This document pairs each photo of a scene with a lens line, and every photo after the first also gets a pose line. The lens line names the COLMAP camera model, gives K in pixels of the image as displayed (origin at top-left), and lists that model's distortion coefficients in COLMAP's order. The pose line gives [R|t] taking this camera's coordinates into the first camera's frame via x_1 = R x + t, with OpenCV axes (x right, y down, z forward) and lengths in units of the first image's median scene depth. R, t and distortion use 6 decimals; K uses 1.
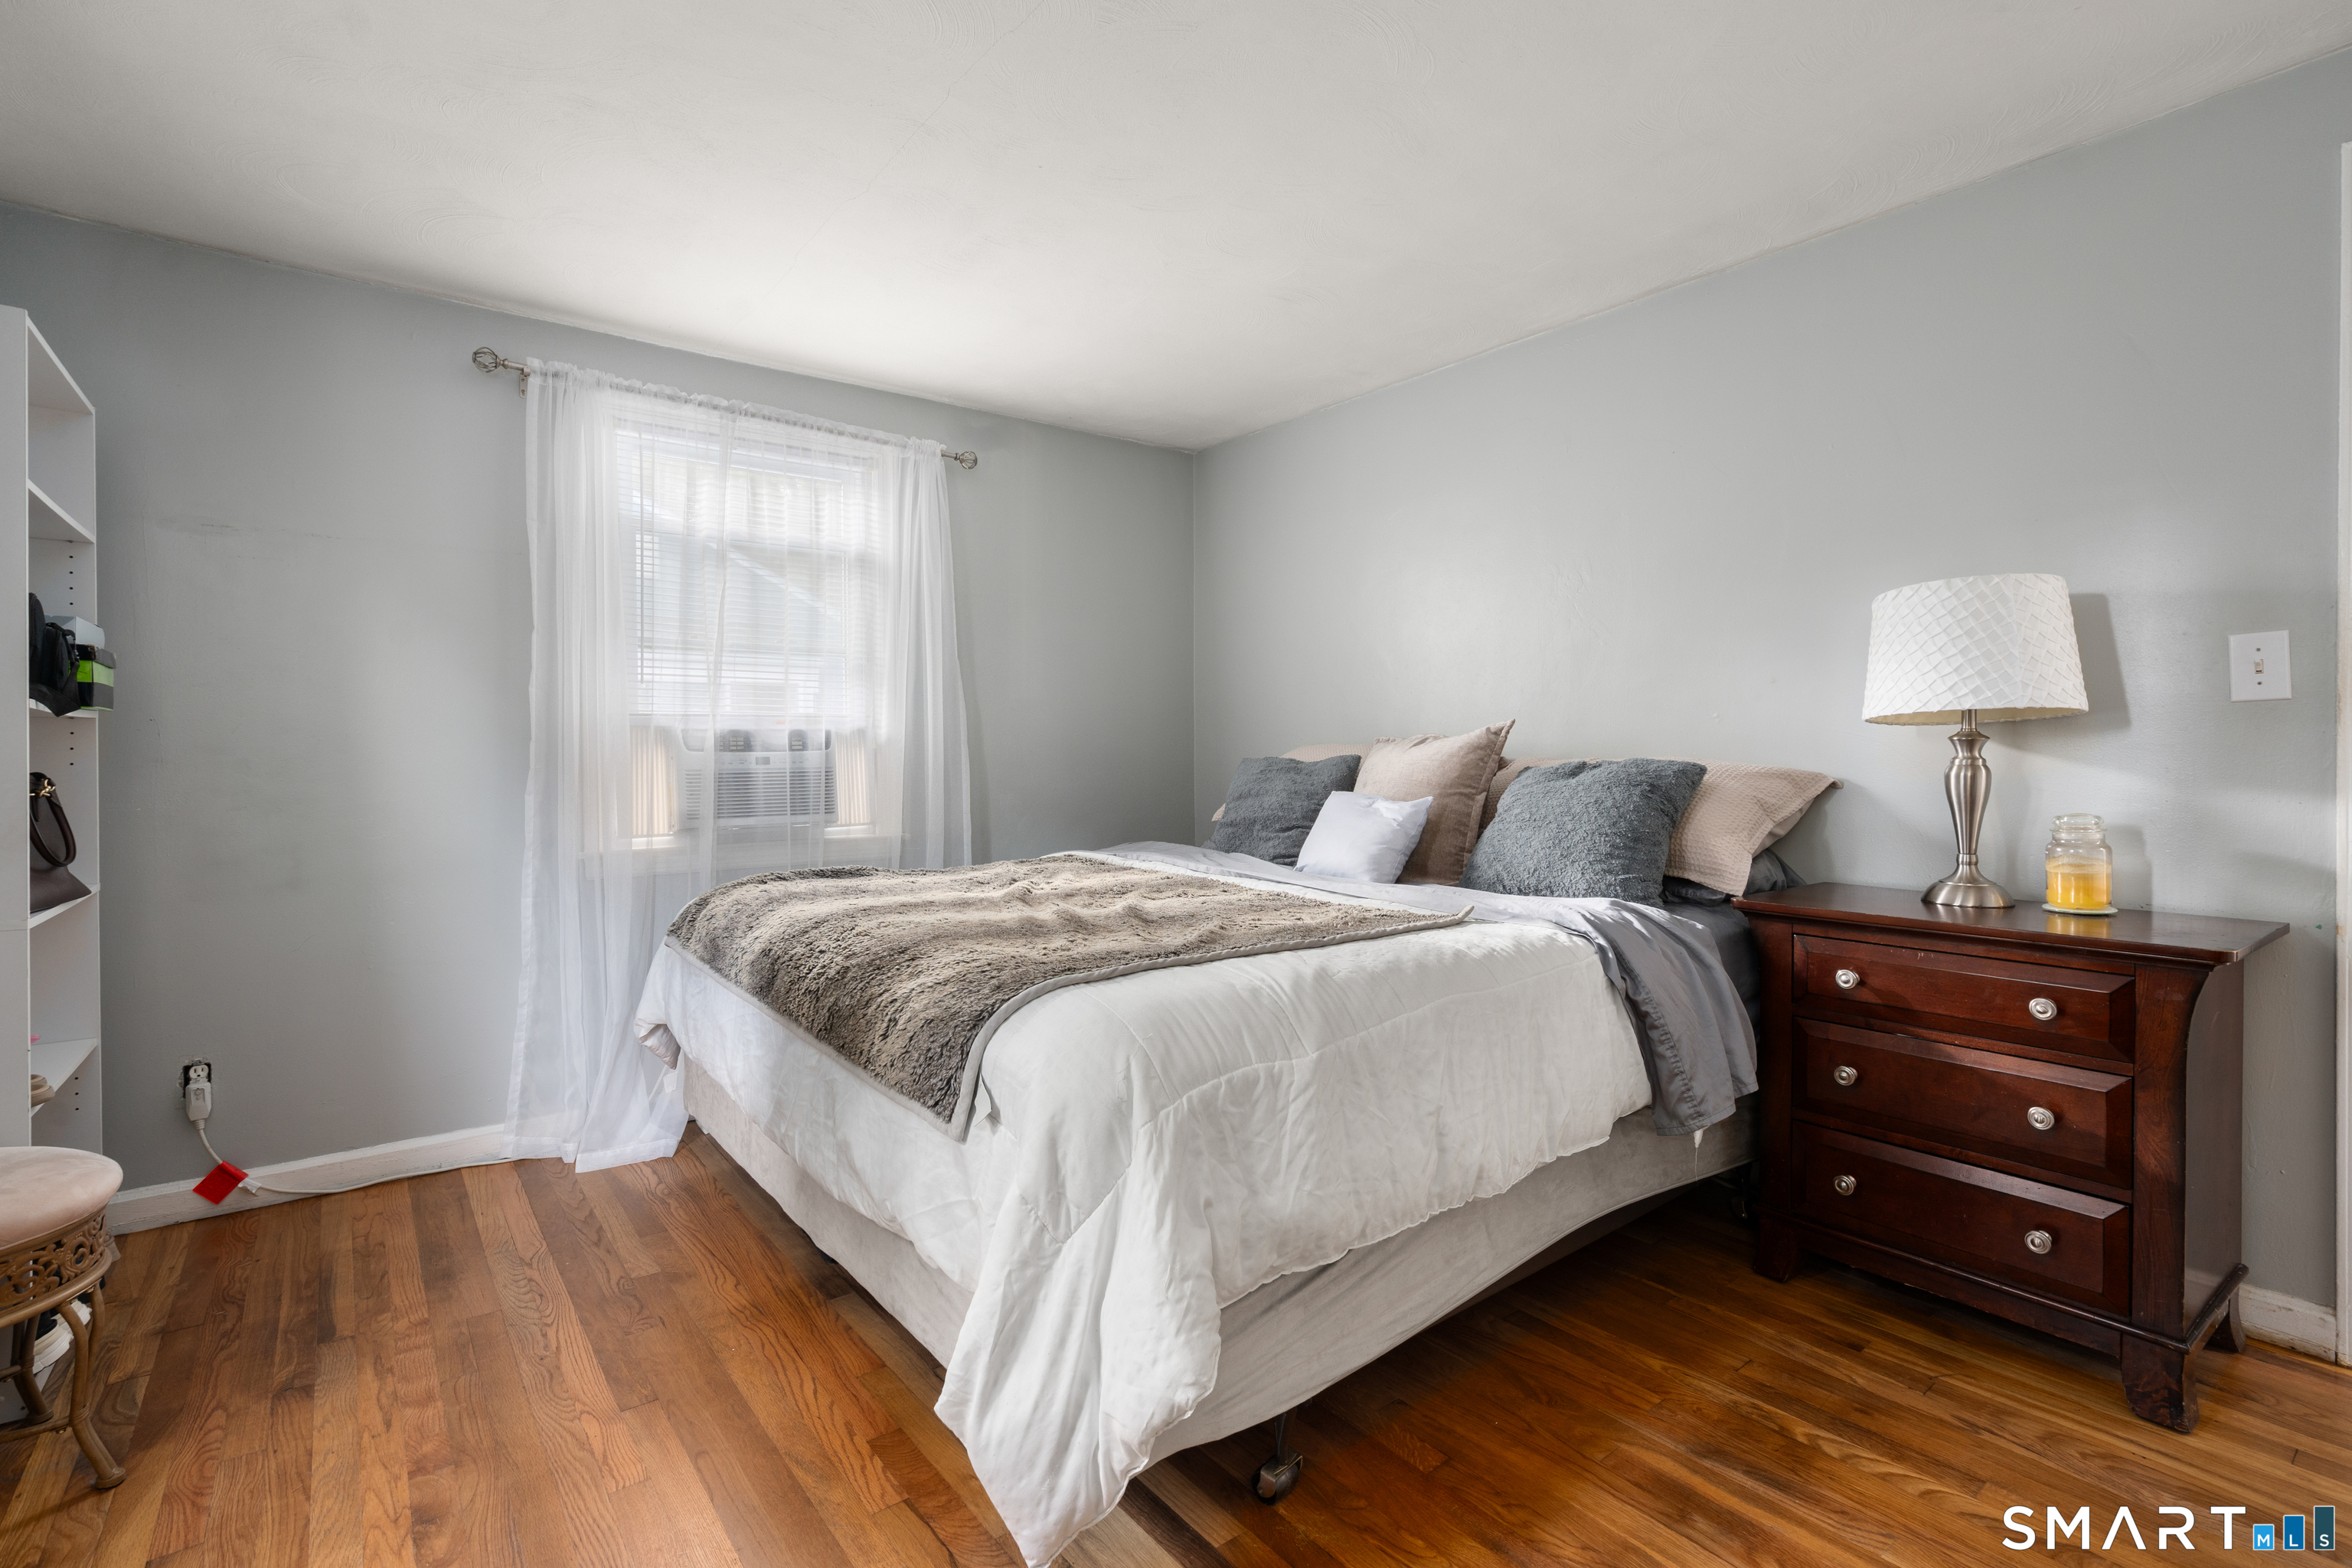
lens RADIAL K [[1083.9, 0, 1174.1], [0, 1083.9, 773.4], [0, 0, 1]] dist [-0.003148, 0.000597]
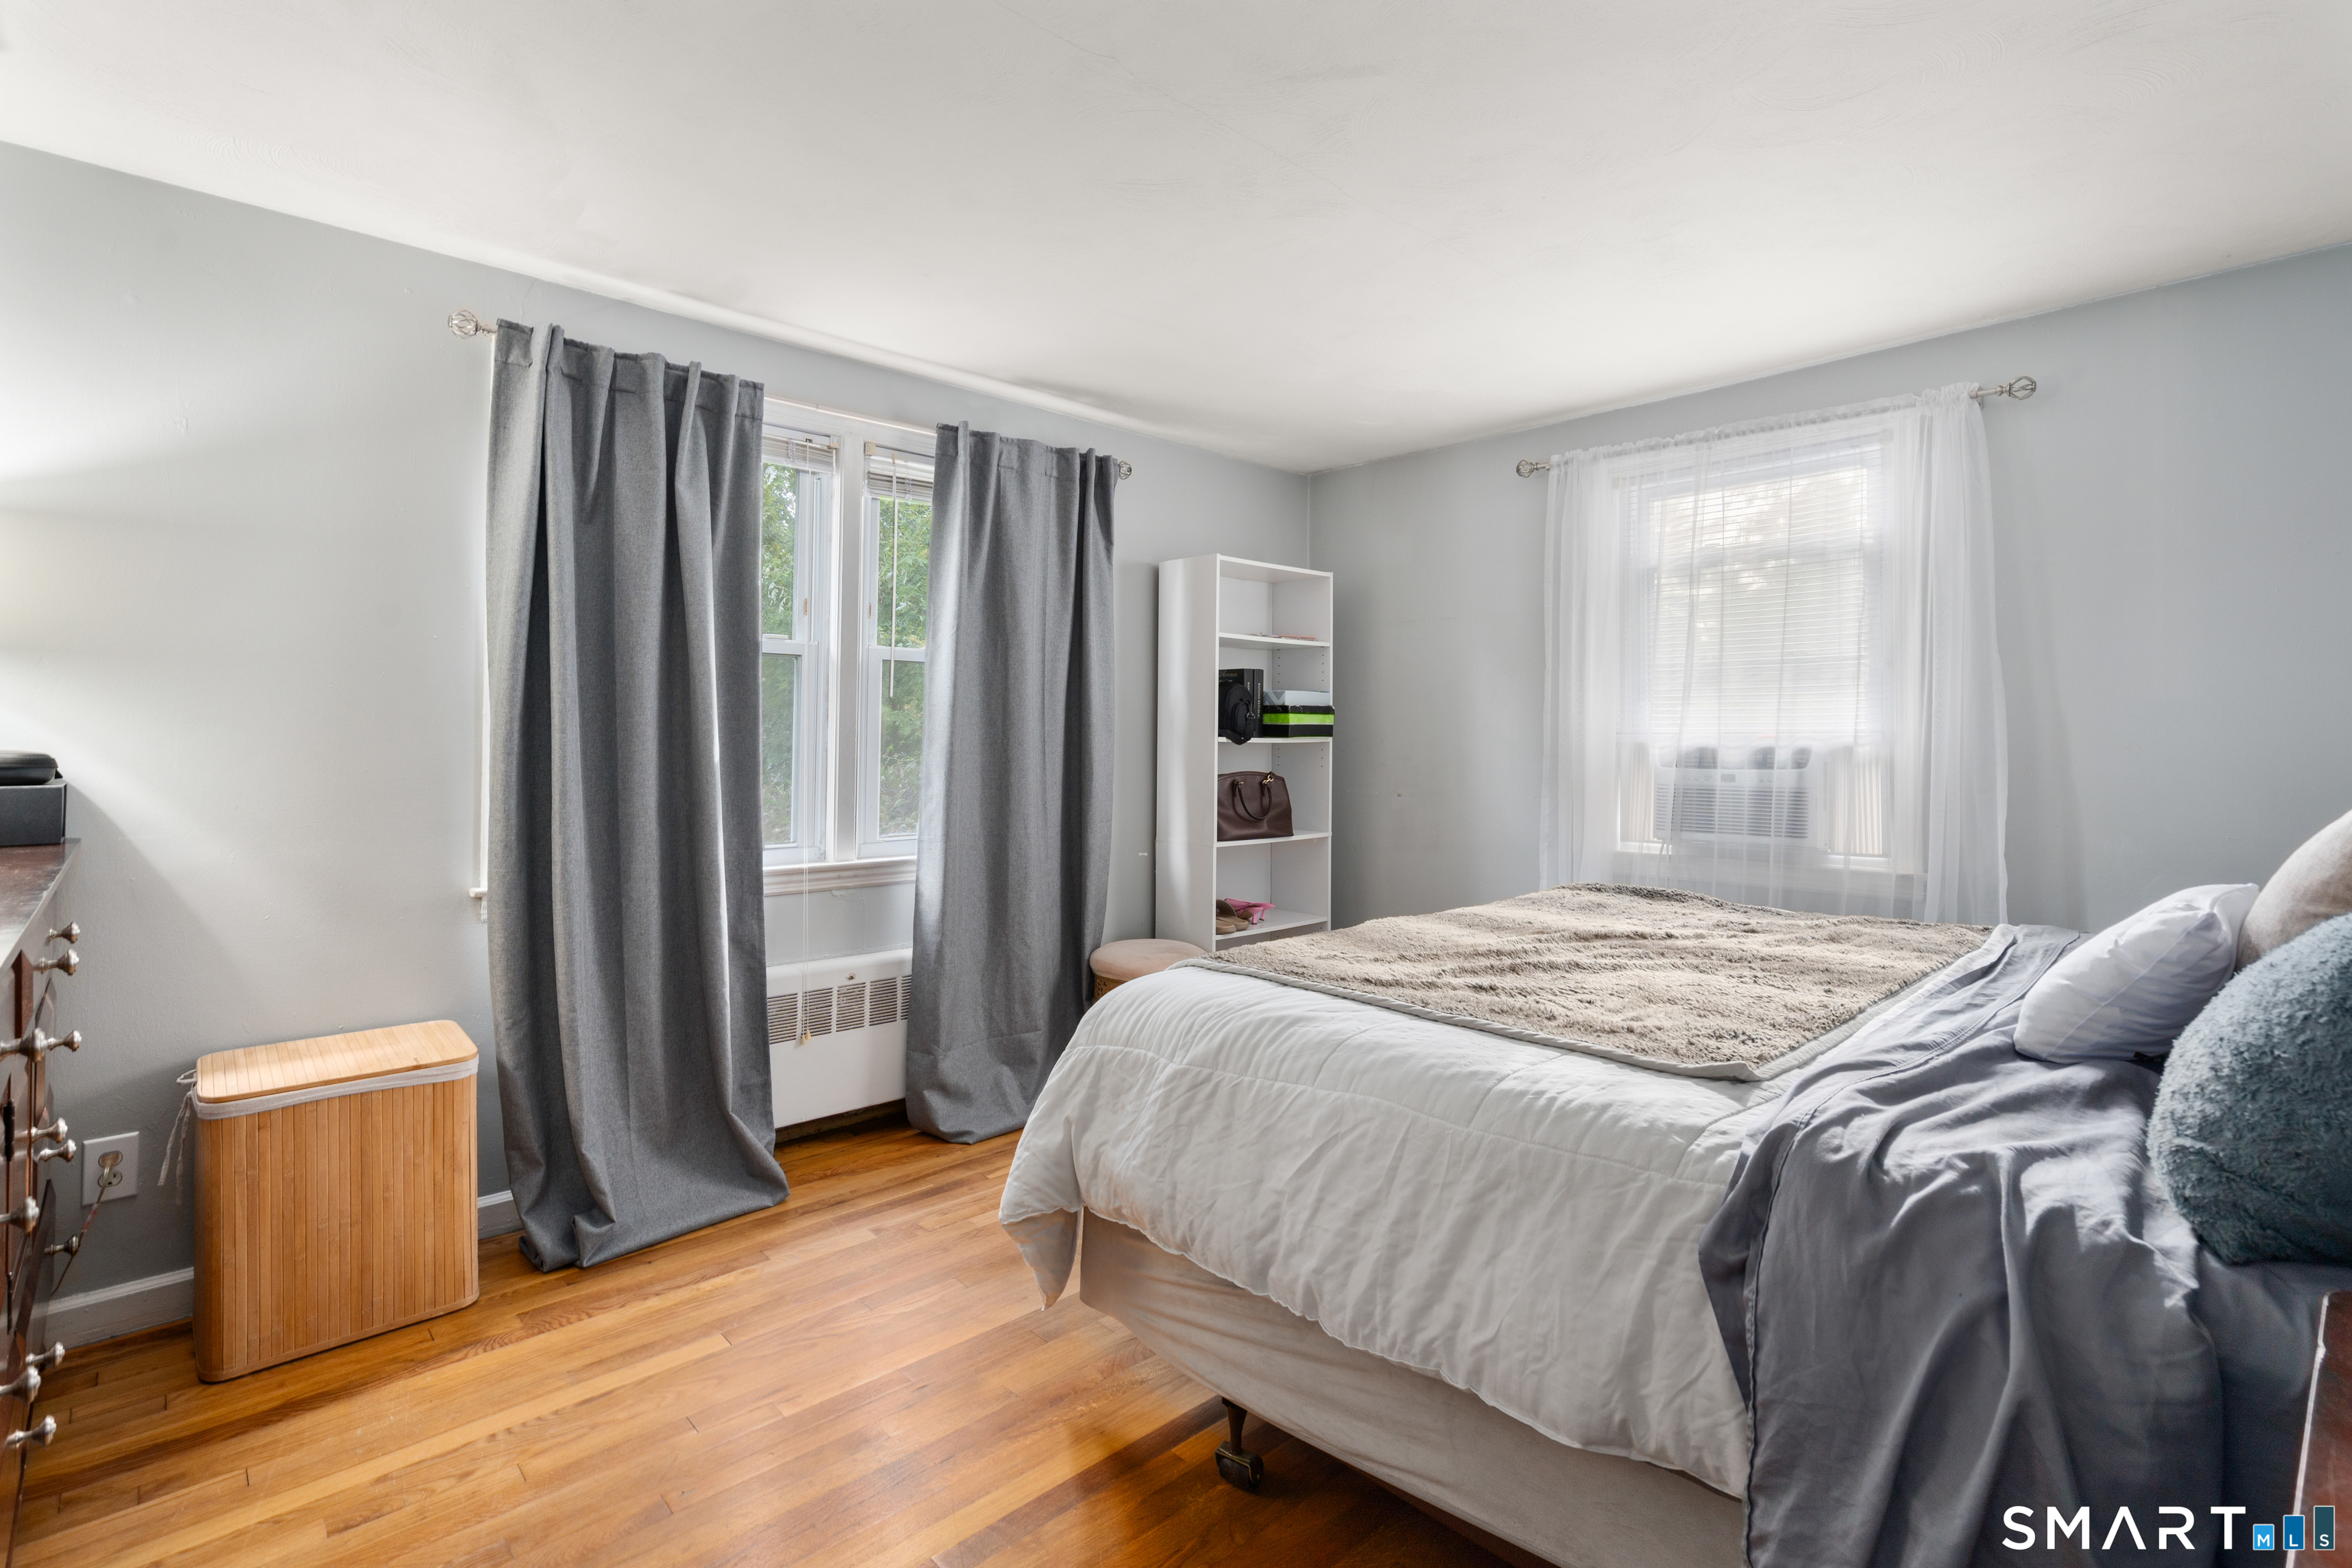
lens RADIAL K [[1100.3, 0, 1174.9], [0, 1100.3, 722.8], [0, 0, 1]] dist [-0.000596, 0.000114]
pose [[0.081793, -0.006819, -0.996626, 0.591599], [-0.022346, 0.999713, -0.008674, -0.042593], [0.996399, 0.022980, 0.081617, 0.409289]]
